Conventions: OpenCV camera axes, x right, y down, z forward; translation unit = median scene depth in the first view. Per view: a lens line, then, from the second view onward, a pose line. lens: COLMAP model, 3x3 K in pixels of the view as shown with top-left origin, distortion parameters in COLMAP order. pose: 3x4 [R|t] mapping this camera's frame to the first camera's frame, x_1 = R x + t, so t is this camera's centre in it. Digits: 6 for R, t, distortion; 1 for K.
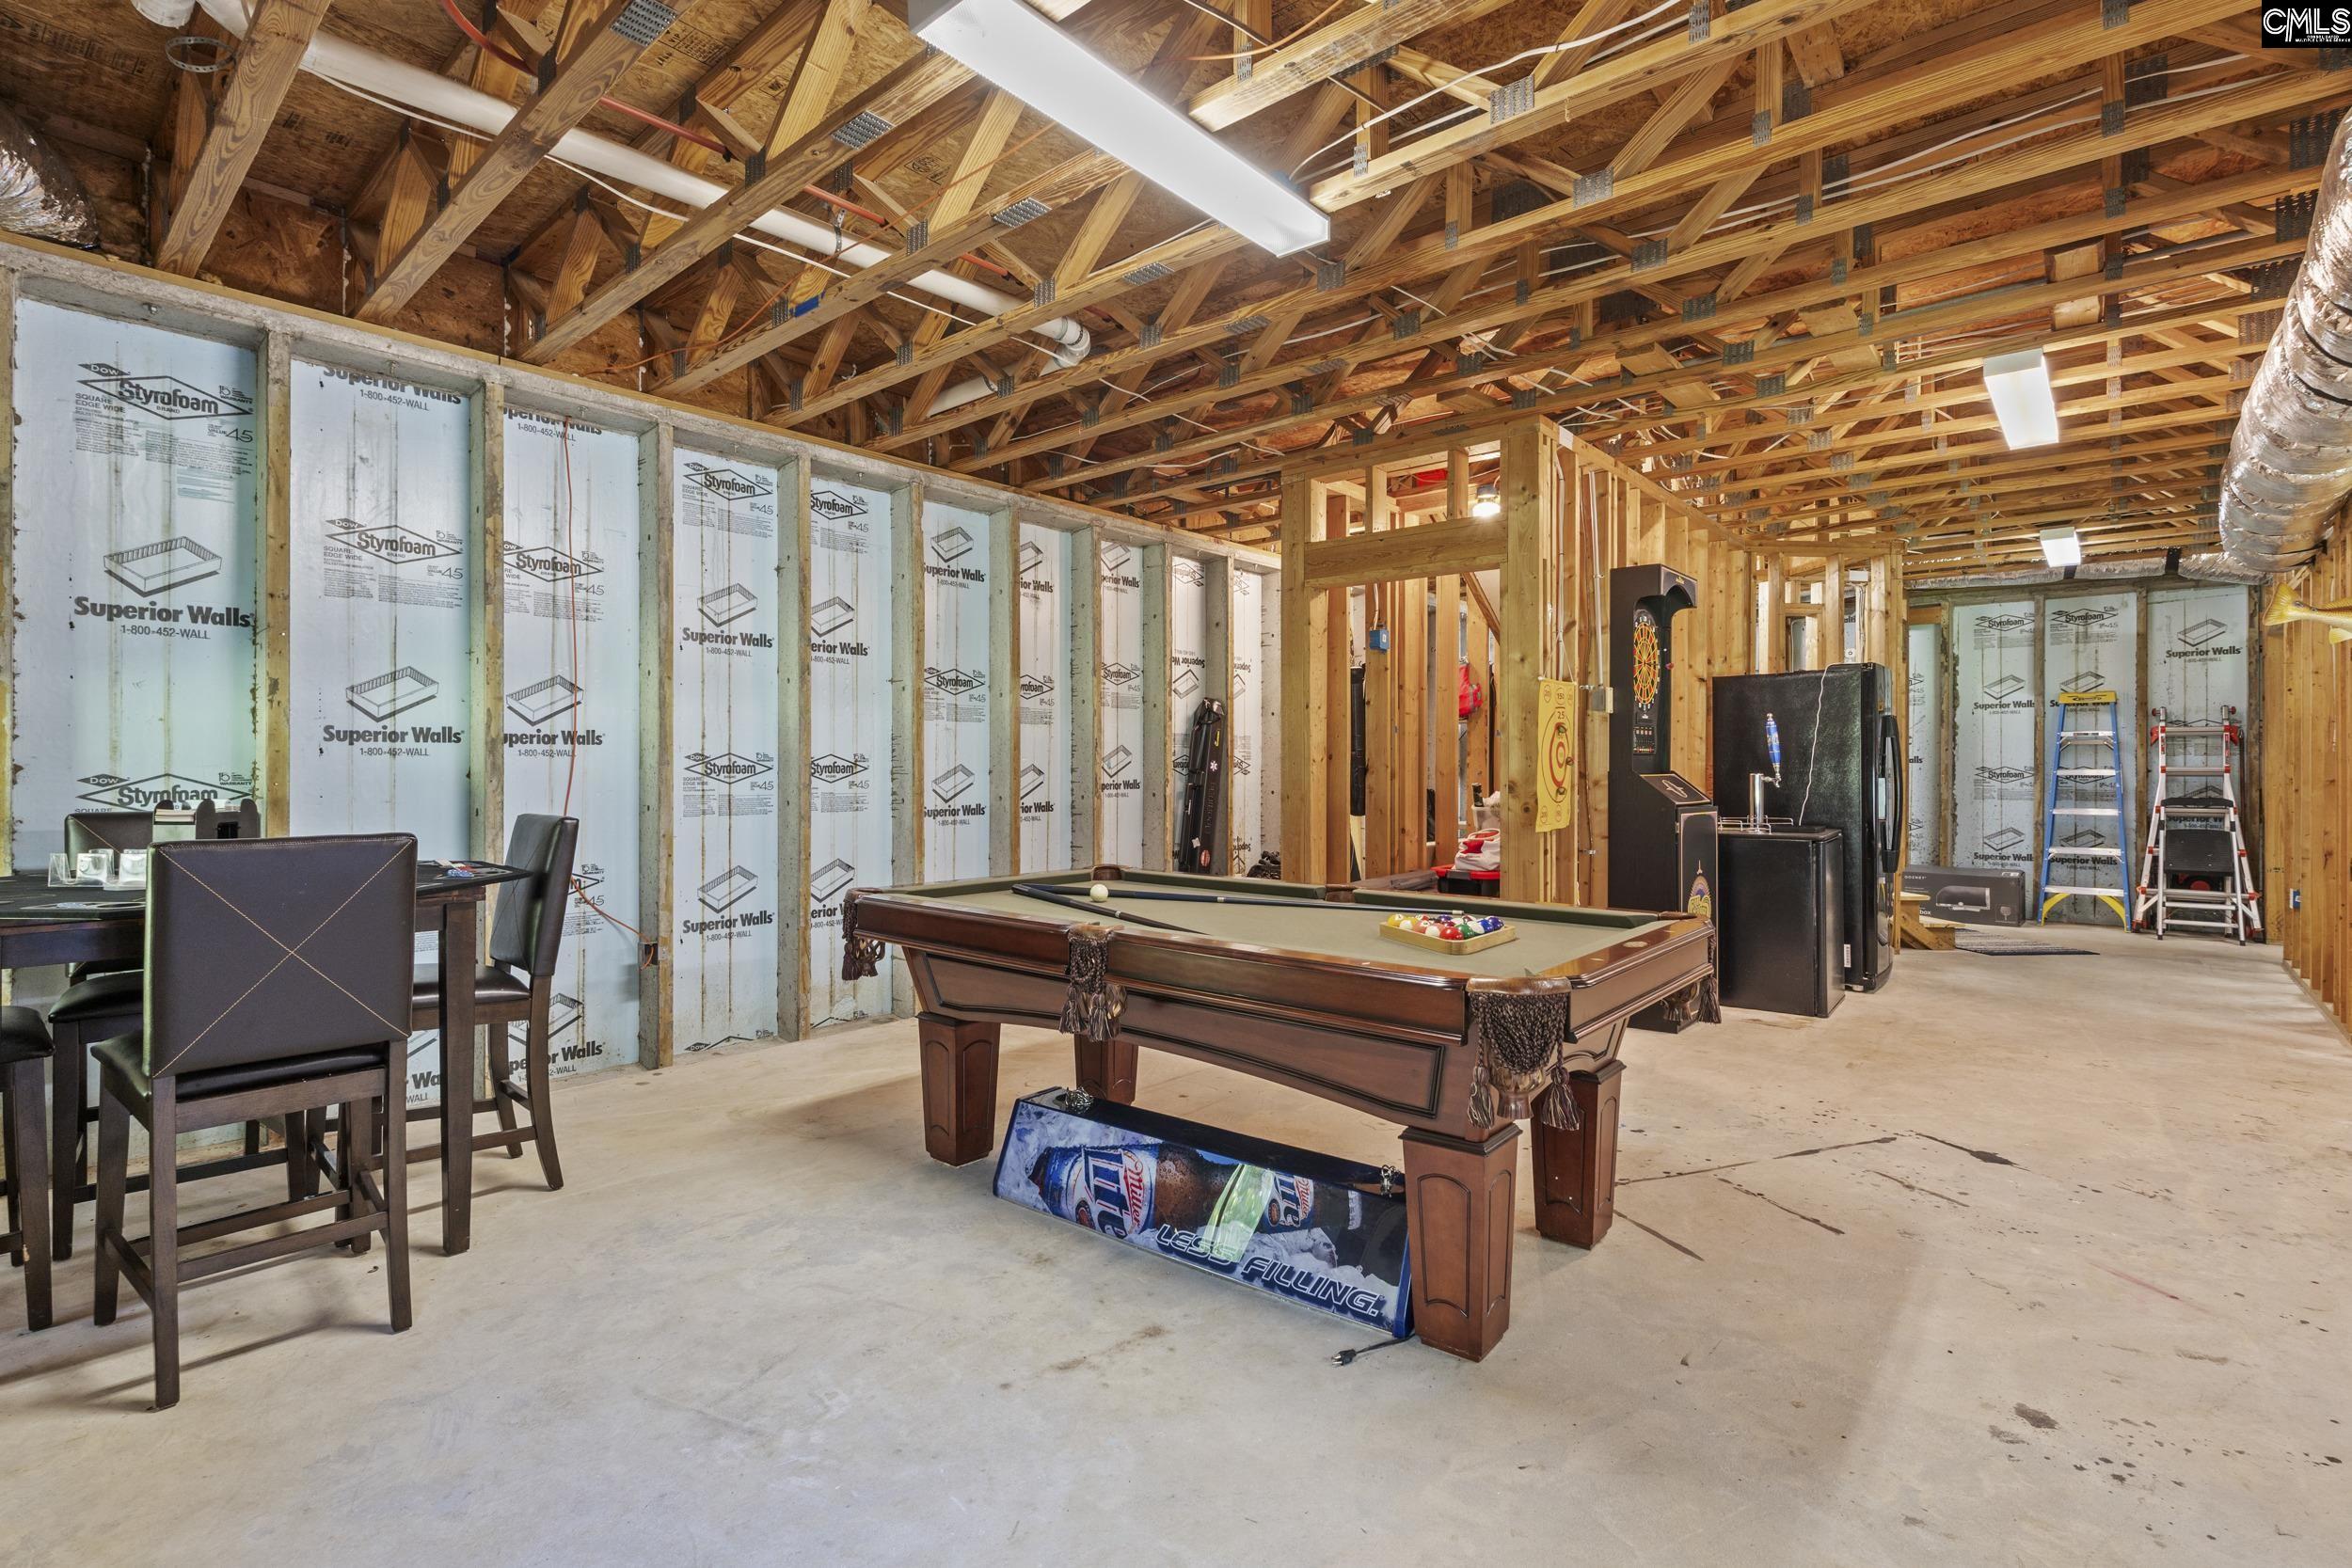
lens RADIAL K [[1087.8, 0, 1171.4], [0, 1087.8, 771.3], [0, 0, 1]] dist [-0.008639, 0.000760]
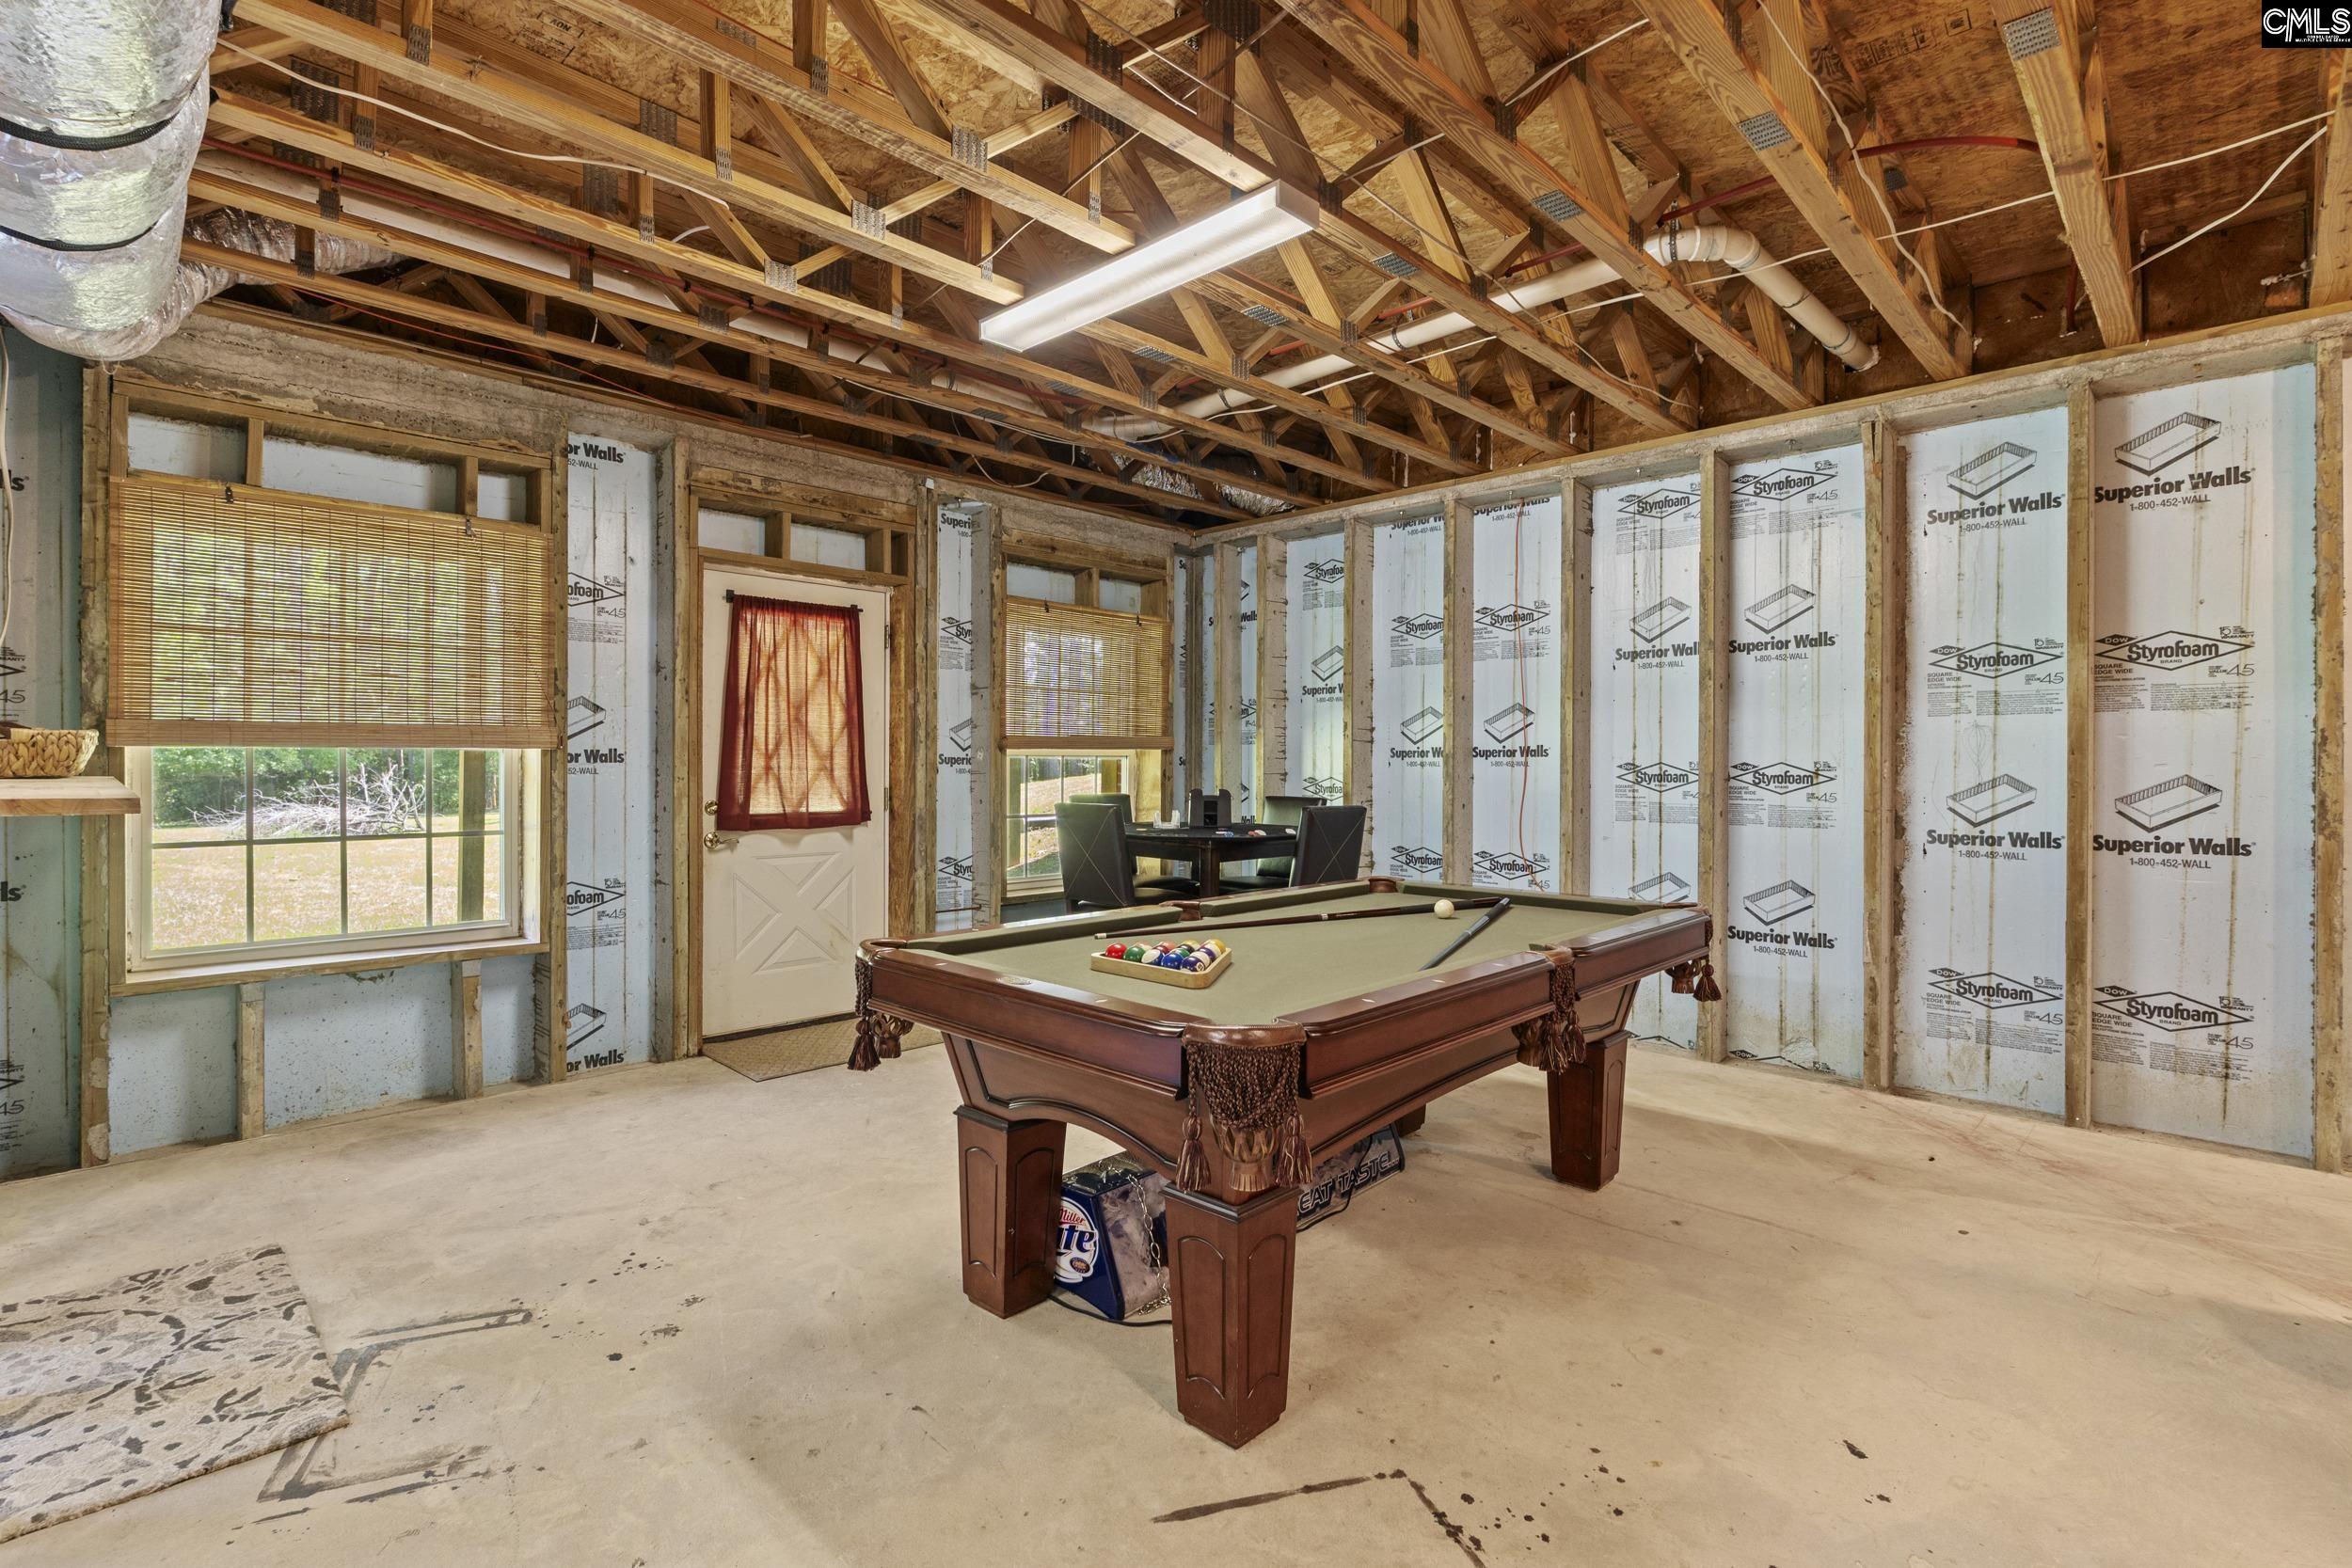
lens RADIAL K [[1087.8, 0, 1172.6], [0, 1087.8, 778.7], [0, 0, 1]] dist [-0.008639, 0.000760]
pose [[-0.059067, 0.008912, -0.998214, 0.670414], [-0.008766, 0.999917, 0.009446, -0.007005], [0.998216, 0.009308, -0.058984, 0.609185]]
